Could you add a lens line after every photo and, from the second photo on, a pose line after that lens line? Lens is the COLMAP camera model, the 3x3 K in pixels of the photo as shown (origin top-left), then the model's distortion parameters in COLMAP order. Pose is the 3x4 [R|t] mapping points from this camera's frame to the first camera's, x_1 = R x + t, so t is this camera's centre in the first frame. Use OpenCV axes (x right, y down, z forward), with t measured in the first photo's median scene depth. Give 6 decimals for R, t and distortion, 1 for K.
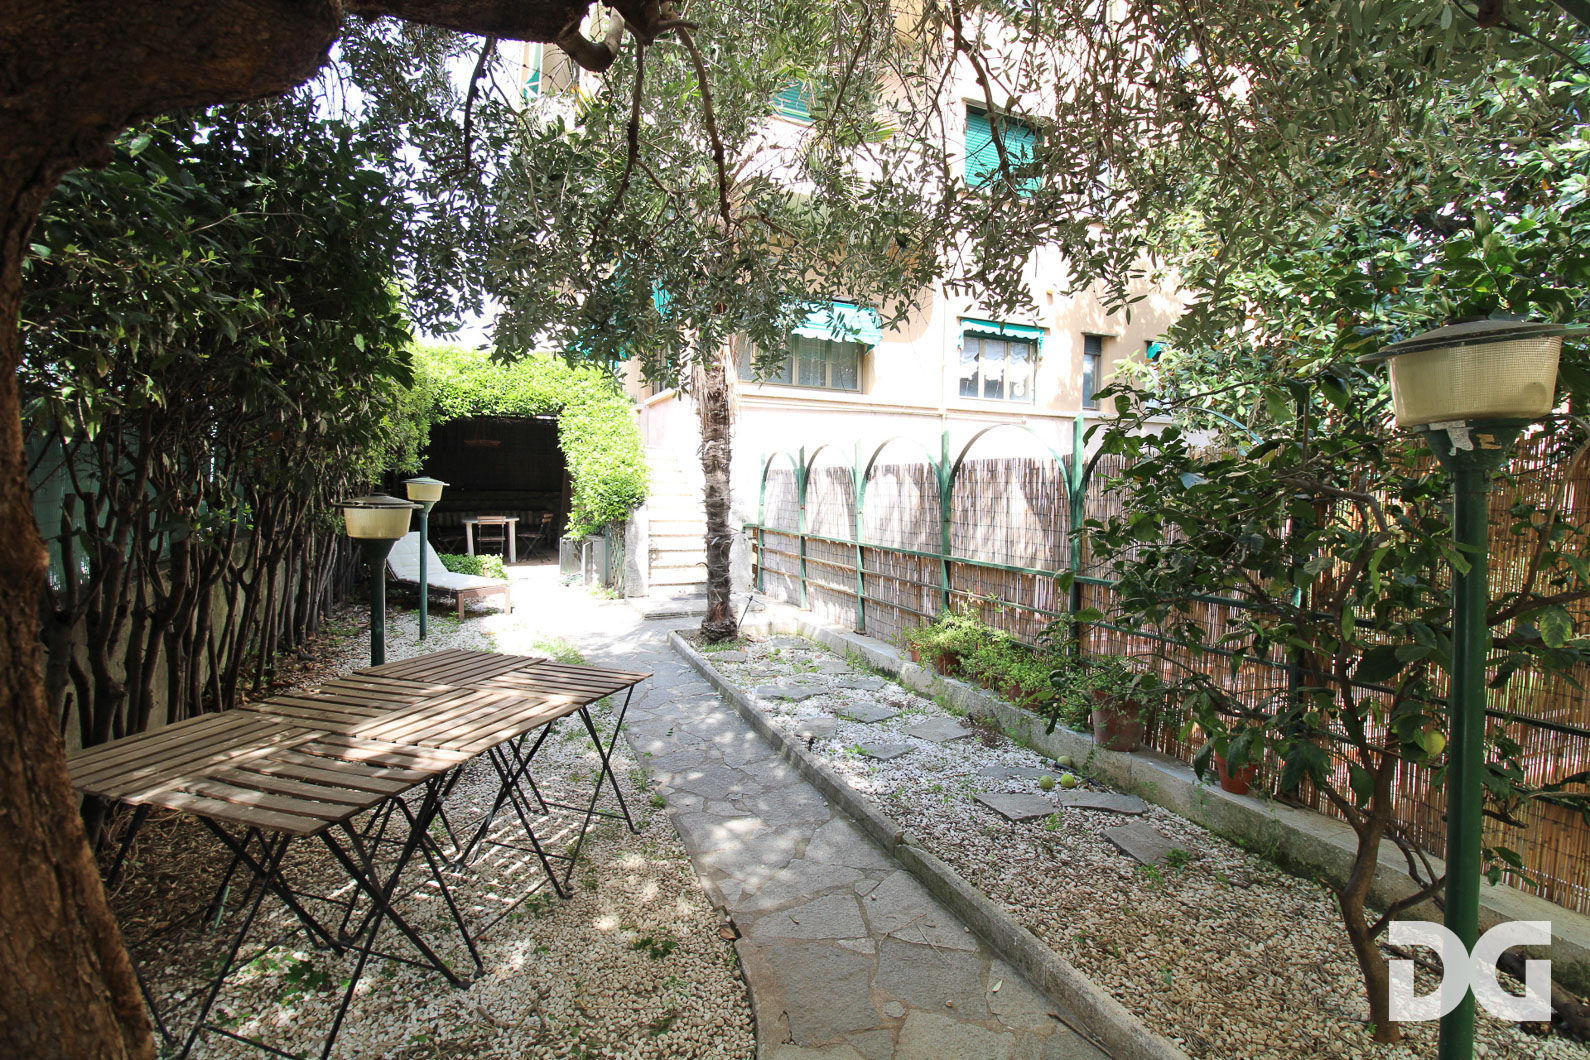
lens RADIAL K [[740.1, 0, 804.3], [0, 740.1, 513.3], [0, 0, 1]] dist [0.004581, -0.015416]
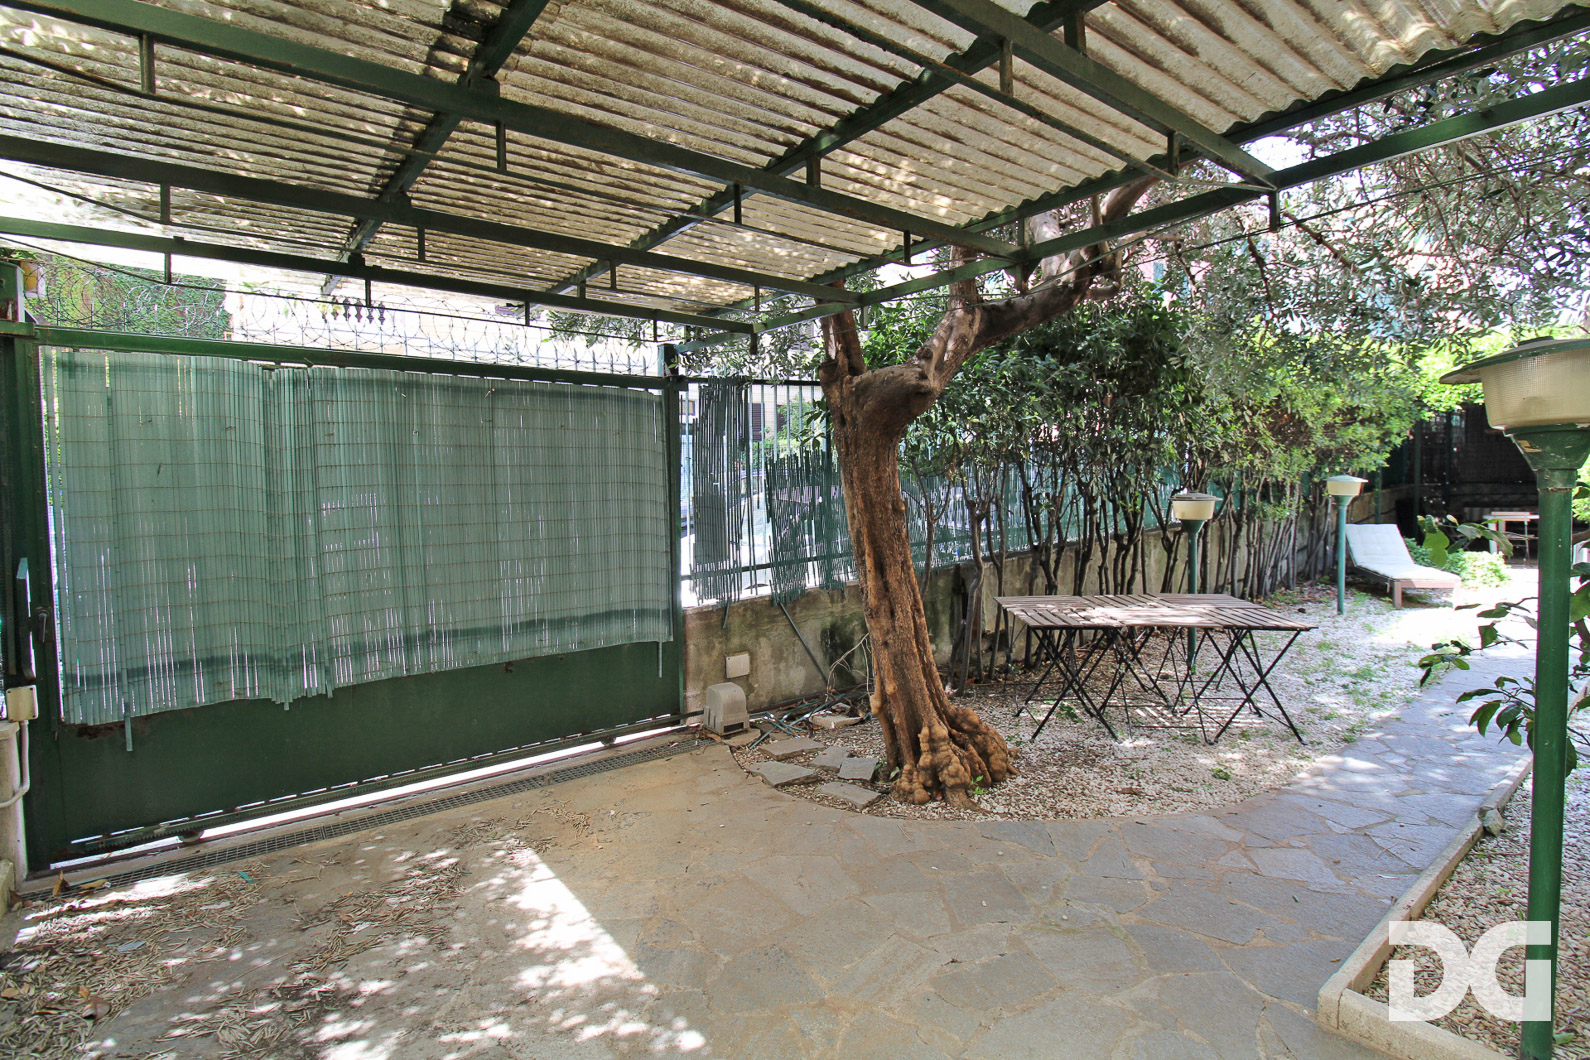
lens RADIAL K [[740.1, 0, 804.3], [0, 740.1, 513.3], [0, 0, 1]] dist [0.004581, -0.015416]
pose [[0.237896, 0.020667, -0.971071, 0.404344], [-0.014770, 0.999735, 0.017658, 0.002852], [0.971178, 0.010142, 0.238138, -0.093428]]
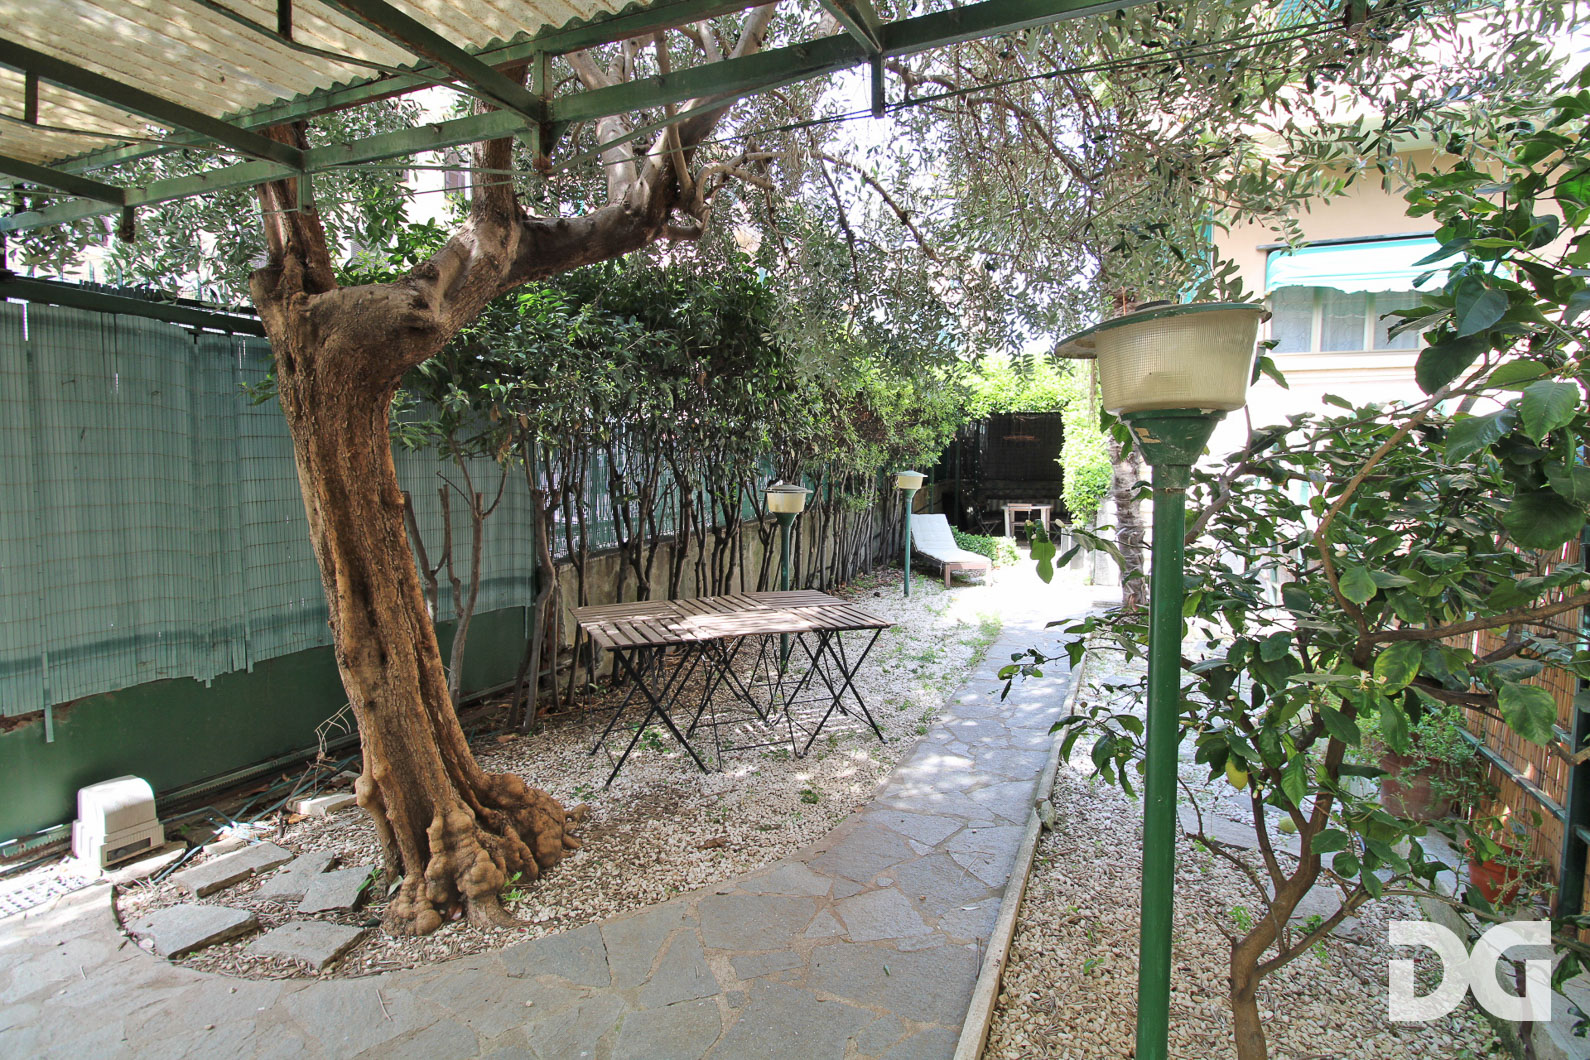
lens RADIAL K [[740.1, 0, 804.3], [0, 740.1, 513.3], [0, 0, 1]] dist [0.004581, -0.015416]
pose [[0.675341, 0.035750, -0.736638, 0.301577], [-0.026723, 0.999355, 0.024001, -0.000538], [0.737021, 0.003476, 0.675861, 0.004362]]
